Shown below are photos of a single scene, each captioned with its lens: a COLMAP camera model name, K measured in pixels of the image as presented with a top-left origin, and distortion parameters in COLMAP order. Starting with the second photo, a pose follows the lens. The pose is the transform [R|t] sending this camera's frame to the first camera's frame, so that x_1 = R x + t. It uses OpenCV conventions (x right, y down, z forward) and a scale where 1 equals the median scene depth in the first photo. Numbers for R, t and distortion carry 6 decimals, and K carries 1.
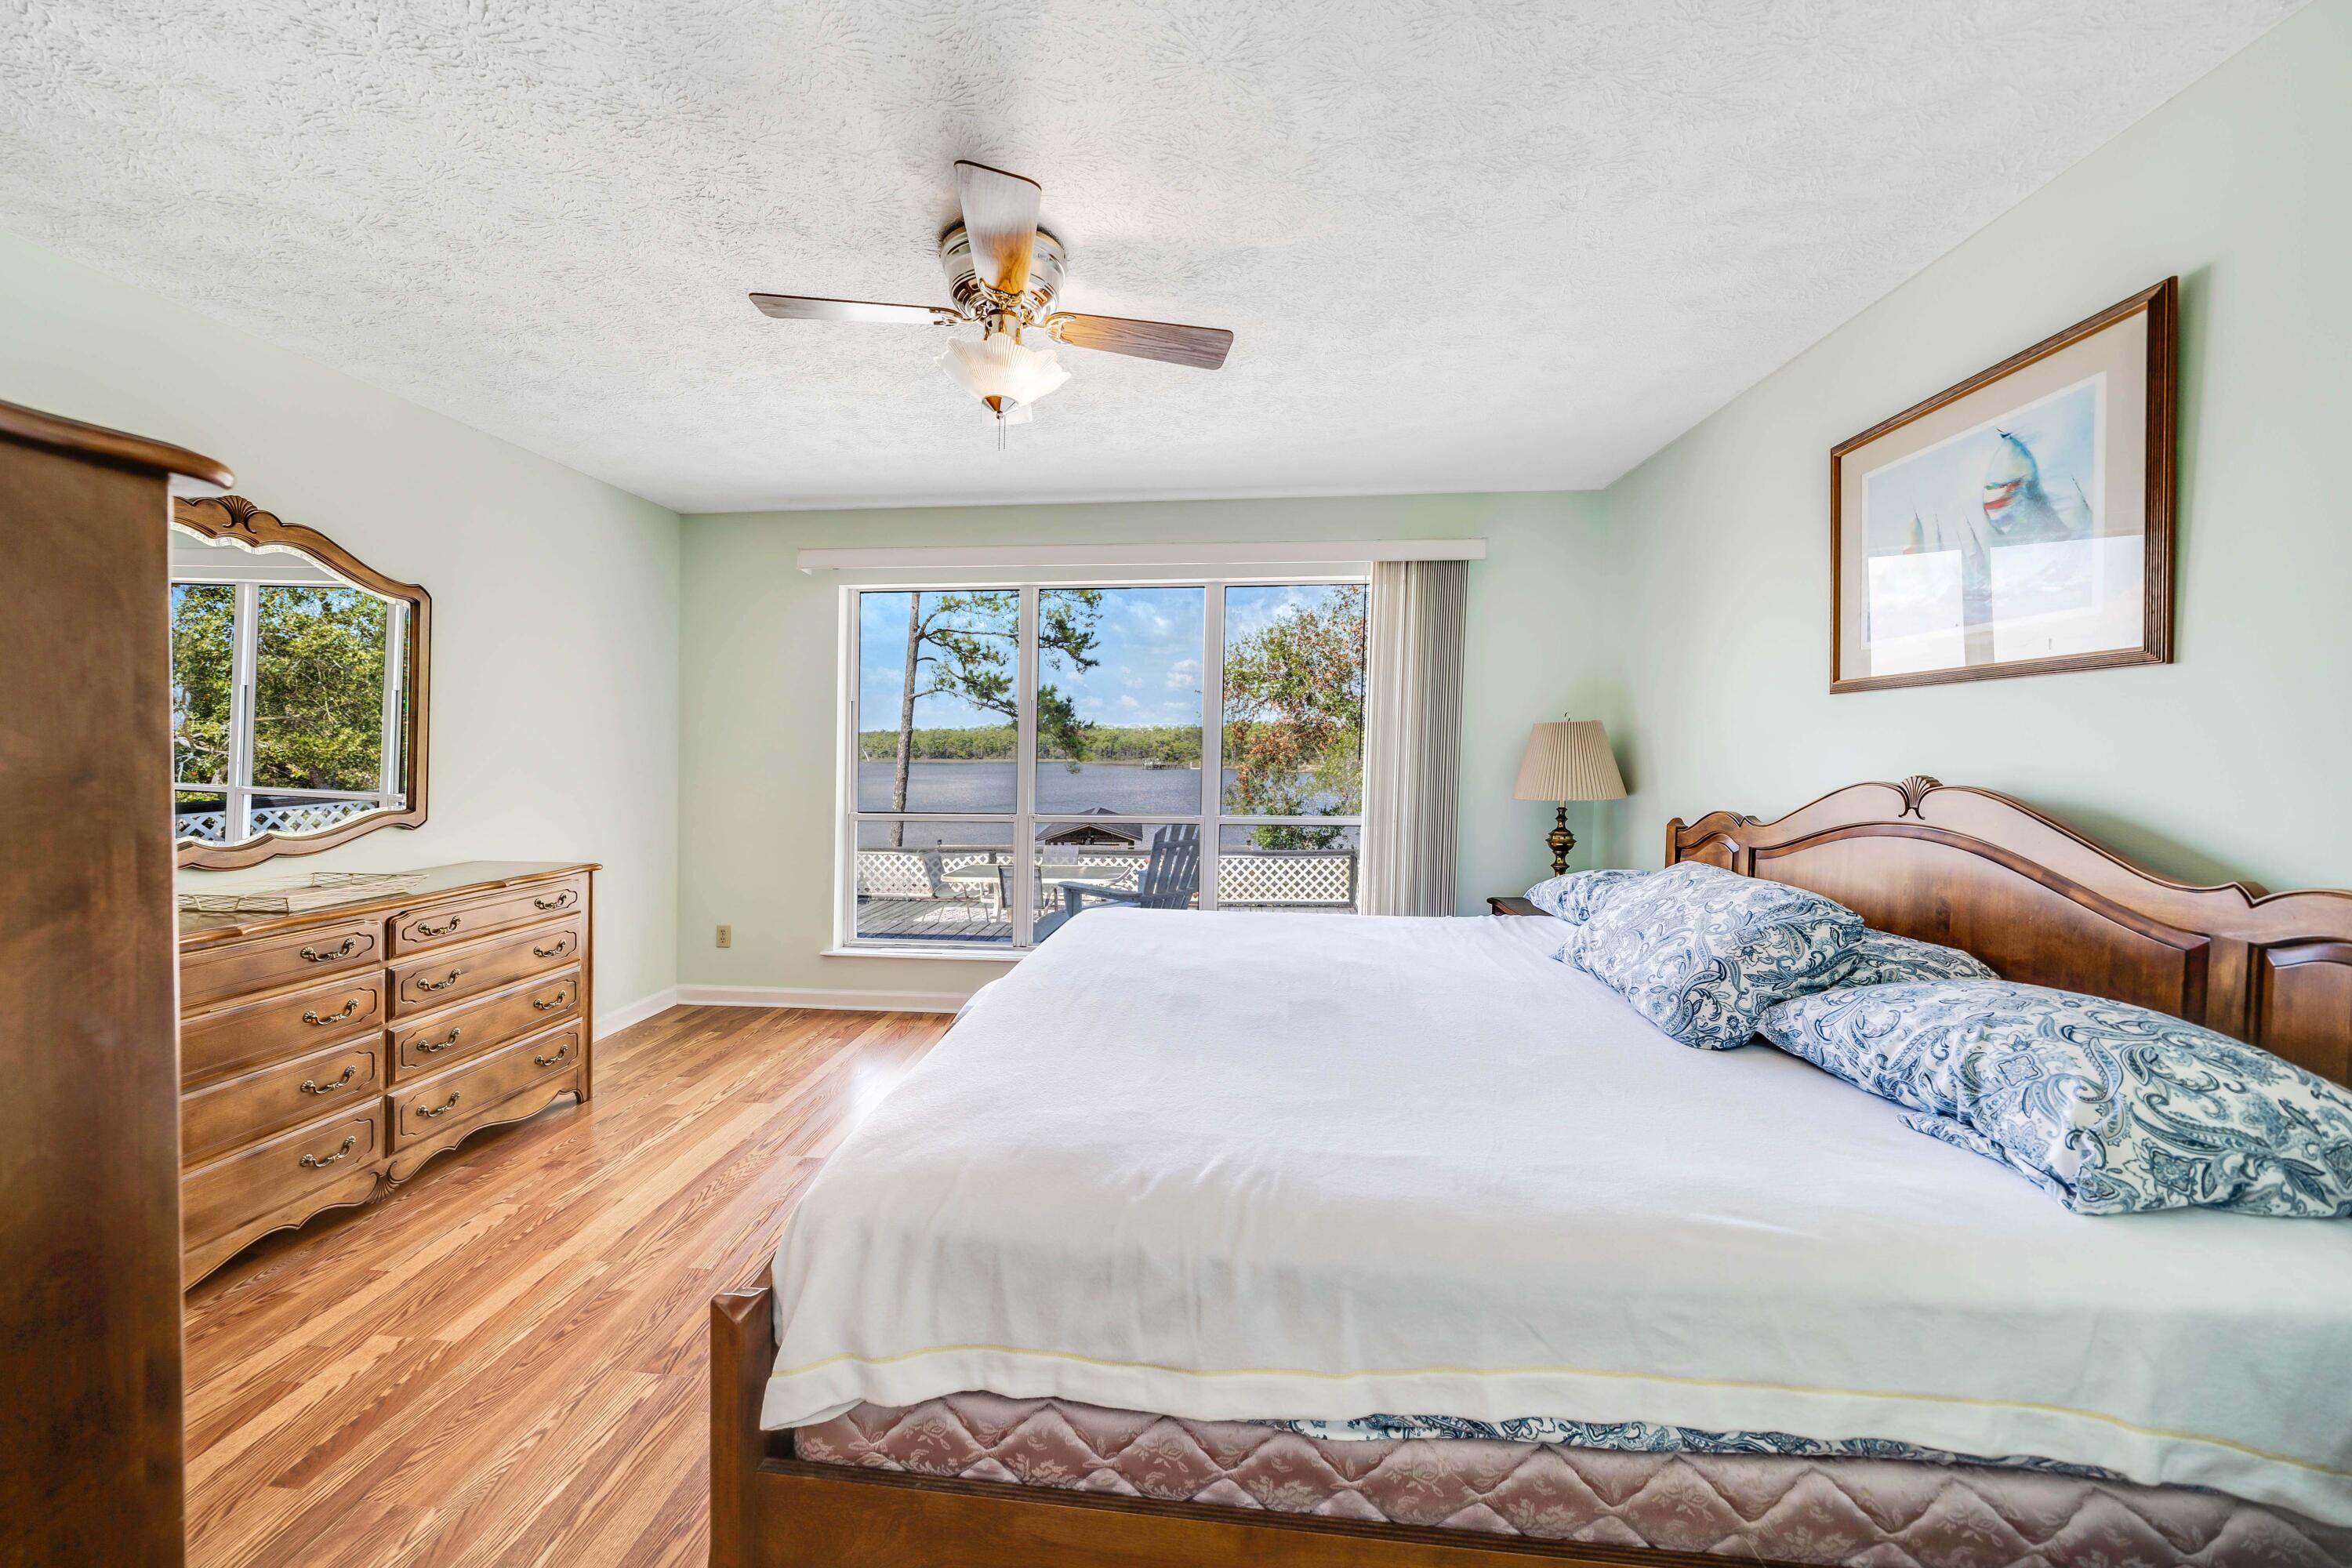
lens RADIAL K [[819.8, 0, 1173.2], [0, 819.8, 762.9], [0, 0, 1]] dist [-0.002894, -0.000204]
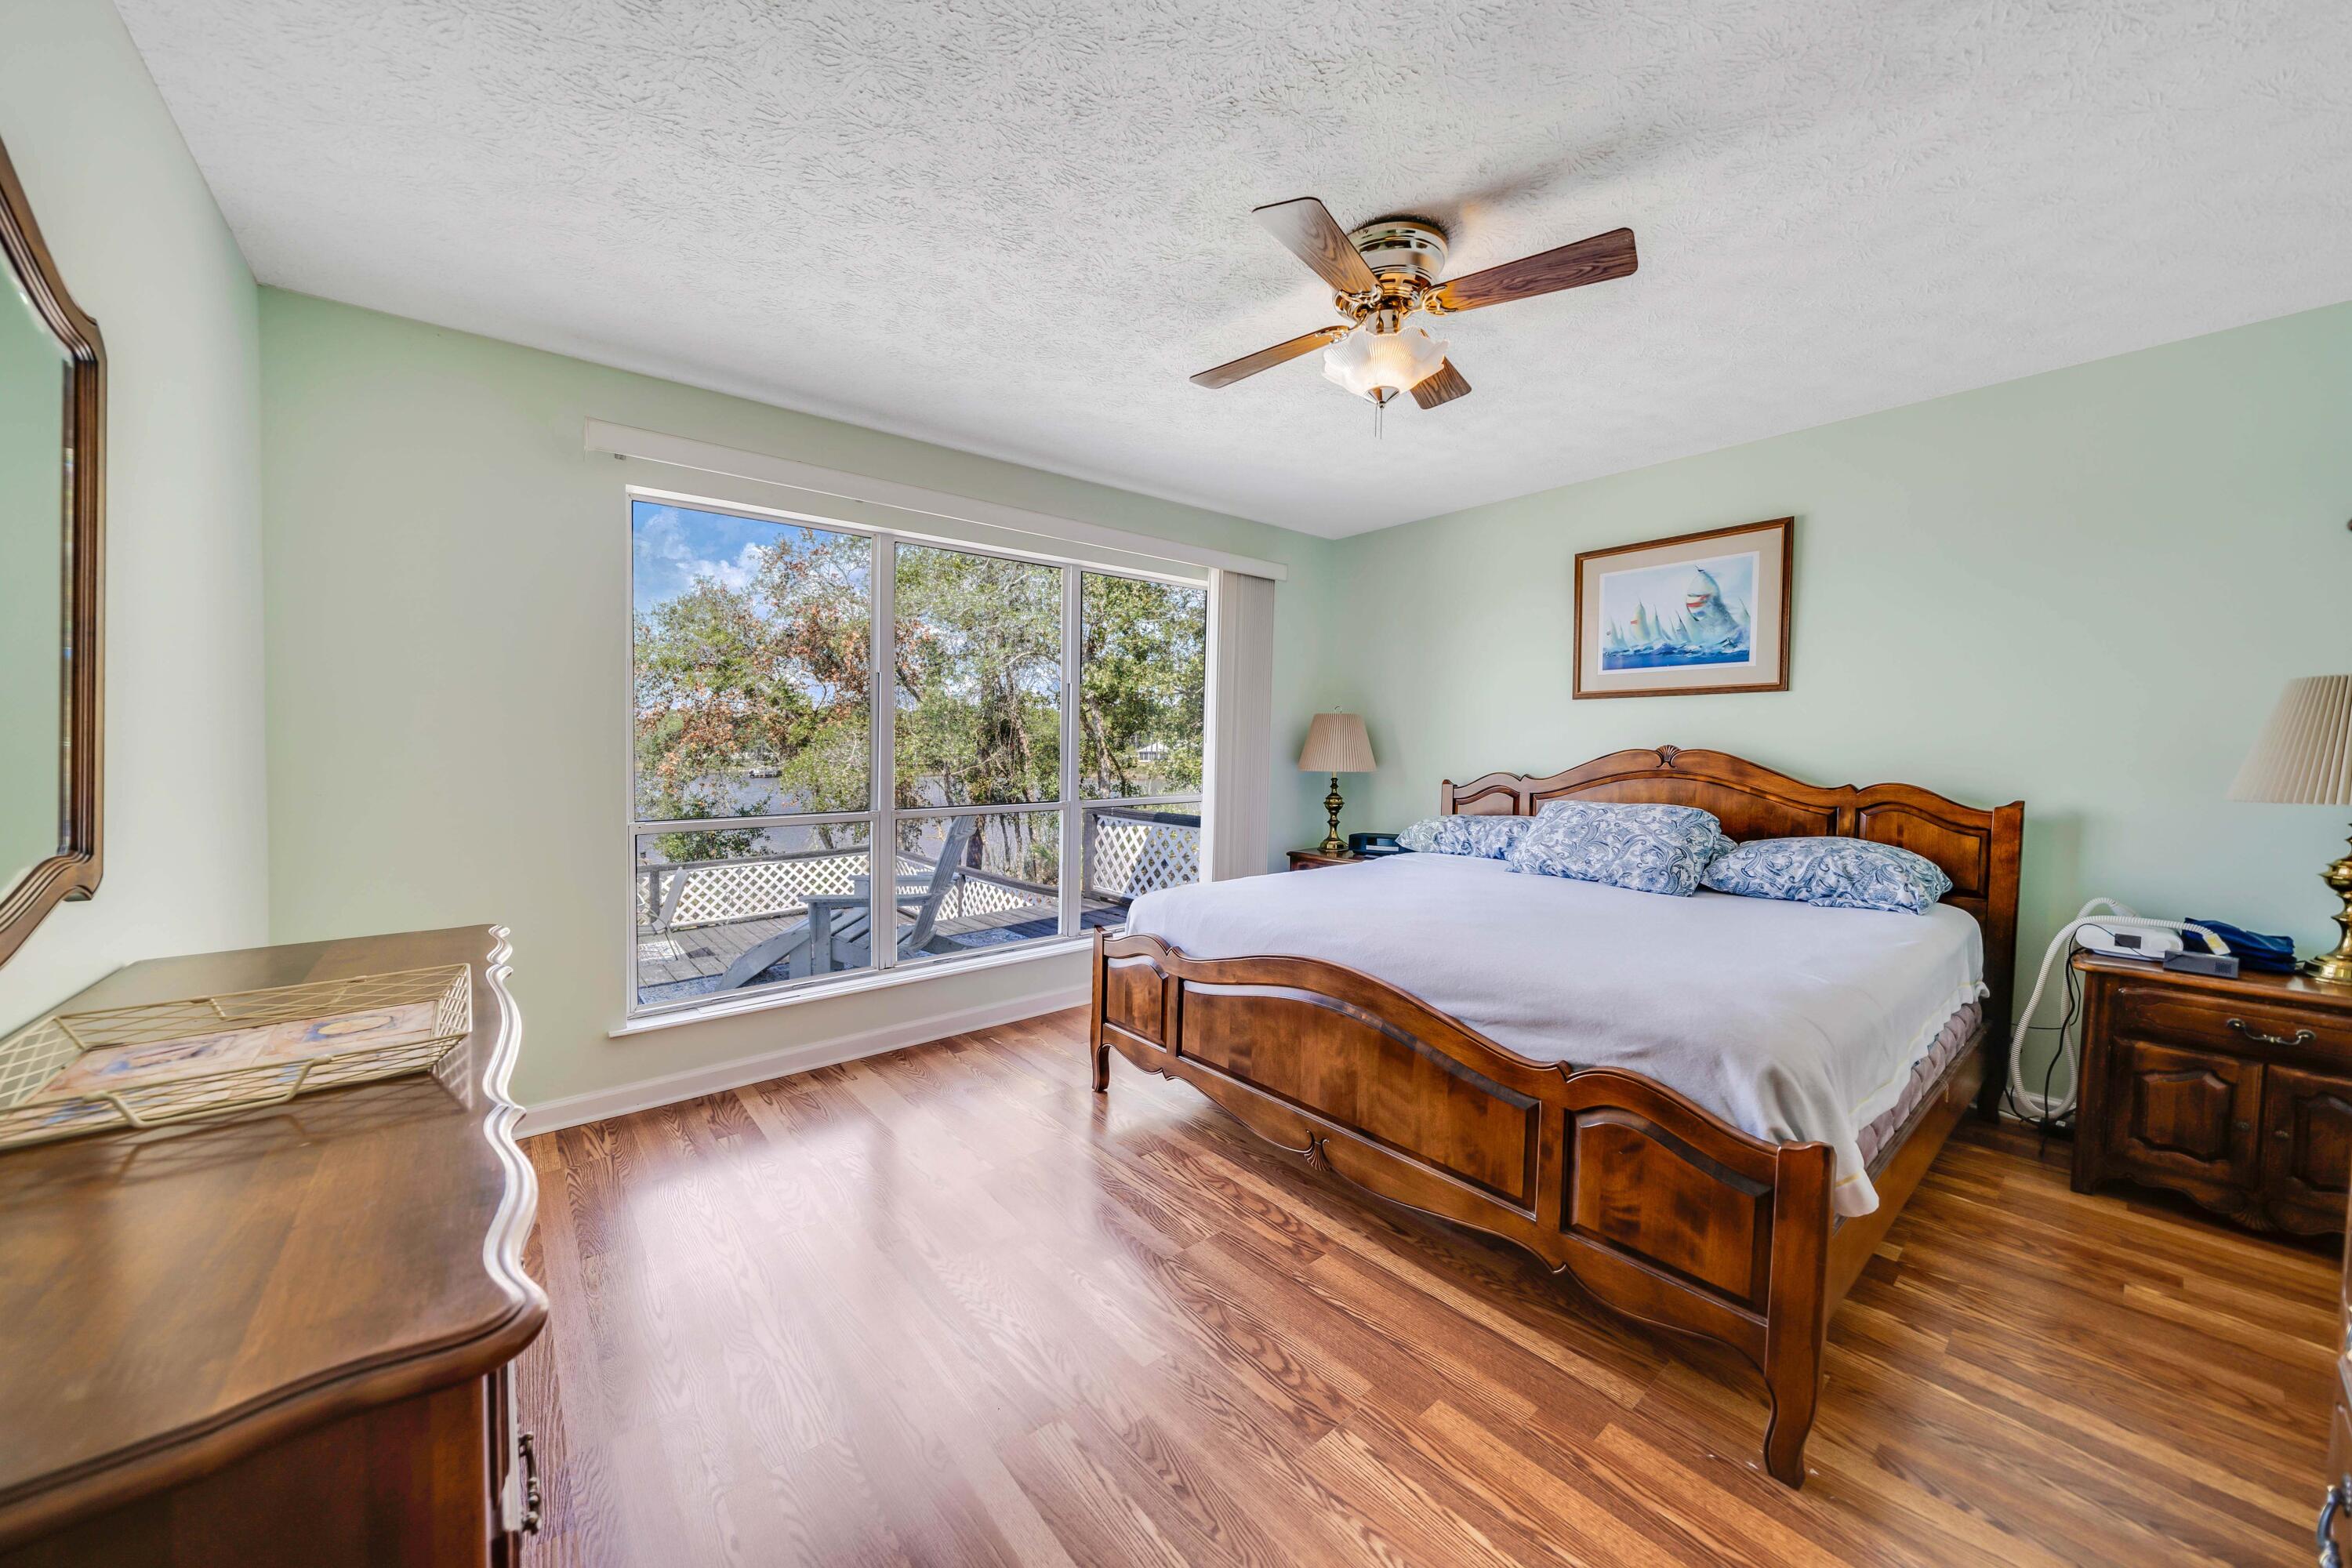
lens RADIAL K [[819.8, 0, 1173.9], [0, 819.8, 767.5], [0, 0, 1]] dist [-0.002894, -0.000204]
pose [[0.717100, -0.020498, 0.696668, -1.344254], [0.012289, 0.999784, 0.016767, 0.025847], [-0.696862, -0.003463, 0.717197, 0.495158]]
